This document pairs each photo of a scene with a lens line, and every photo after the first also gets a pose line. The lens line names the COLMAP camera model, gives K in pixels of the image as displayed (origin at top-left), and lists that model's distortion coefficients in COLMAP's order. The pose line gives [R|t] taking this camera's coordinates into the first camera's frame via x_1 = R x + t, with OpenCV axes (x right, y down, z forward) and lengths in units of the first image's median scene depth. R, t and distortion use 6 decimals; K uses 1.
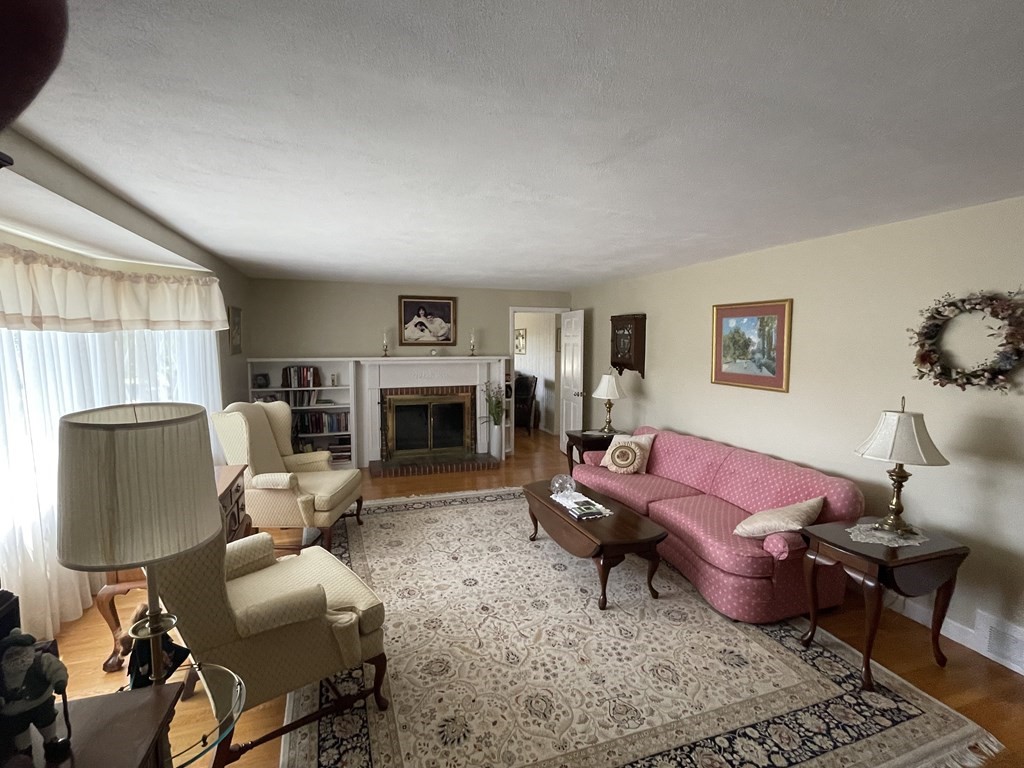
lens RADIAL K [[502.9, 0, 507.5], [0, 502.9, 380.4], [0, 0, 1]] dist [0.002346, -0.001497]
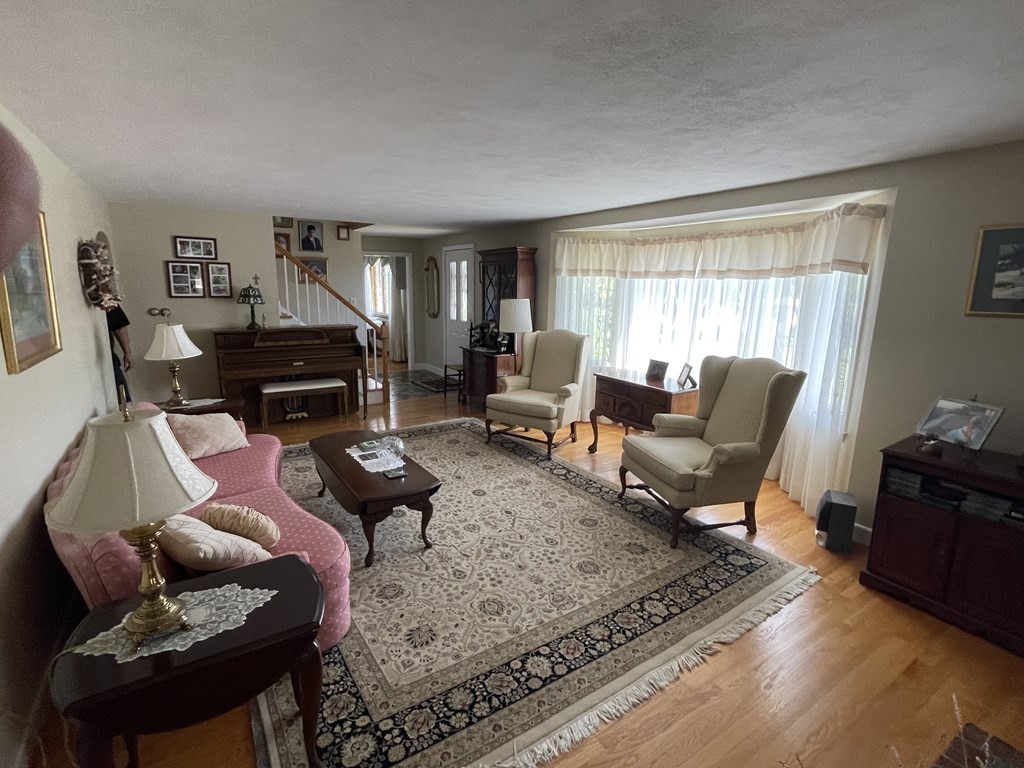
lens RADIAL K [[476.5, 0, 486.6], [0, 476.5, 369.2], [0, 0, 1]] dist [0.030483, -0.000131]
pose [[-0.978540, 0.015276, -0.205490, 0.074699], [-0.039286, 0.965124, 0.258829, -0.089586], [0.202277, 0.261347, -0.943812, 1.130845]]
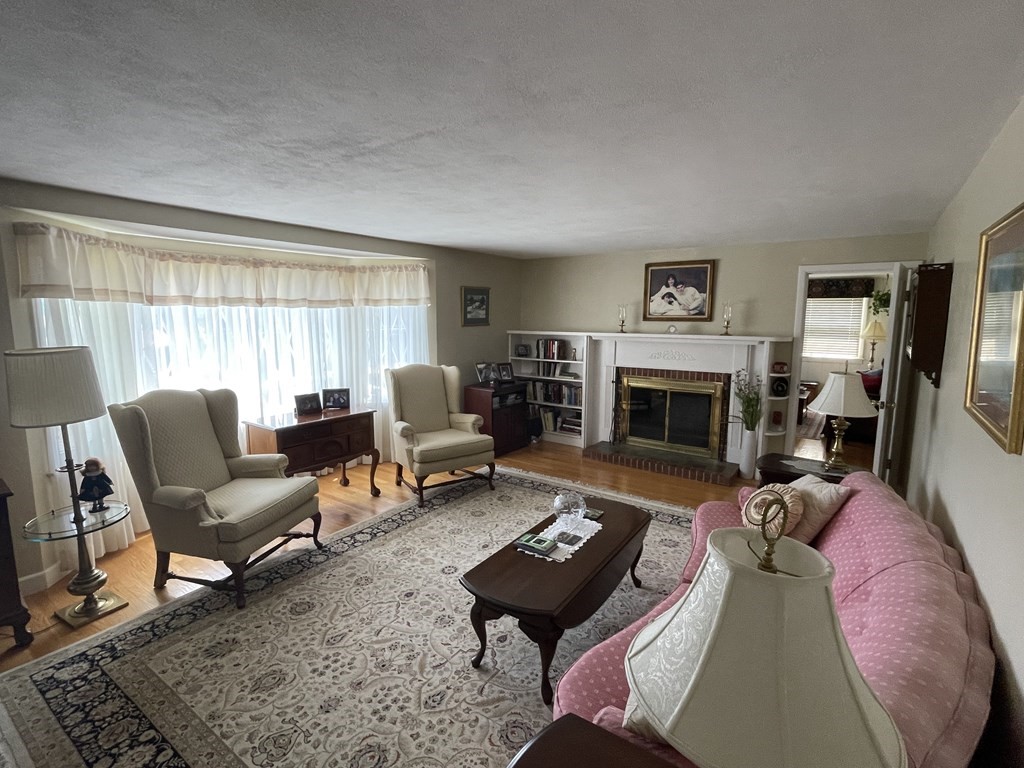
lens RADIAL K [[502.9, 0, 507.5], [0, 502.9, 380.4], [0, 0, 1]] dist [0.002346, -0.001497]
pose [[0.565520, 0.106265, -0.817860, 0.416812], [-0.068715, 0.994287, 0.081674, -0.021449], [0.821867, 0.010011, 0.569591, 0.316324]]
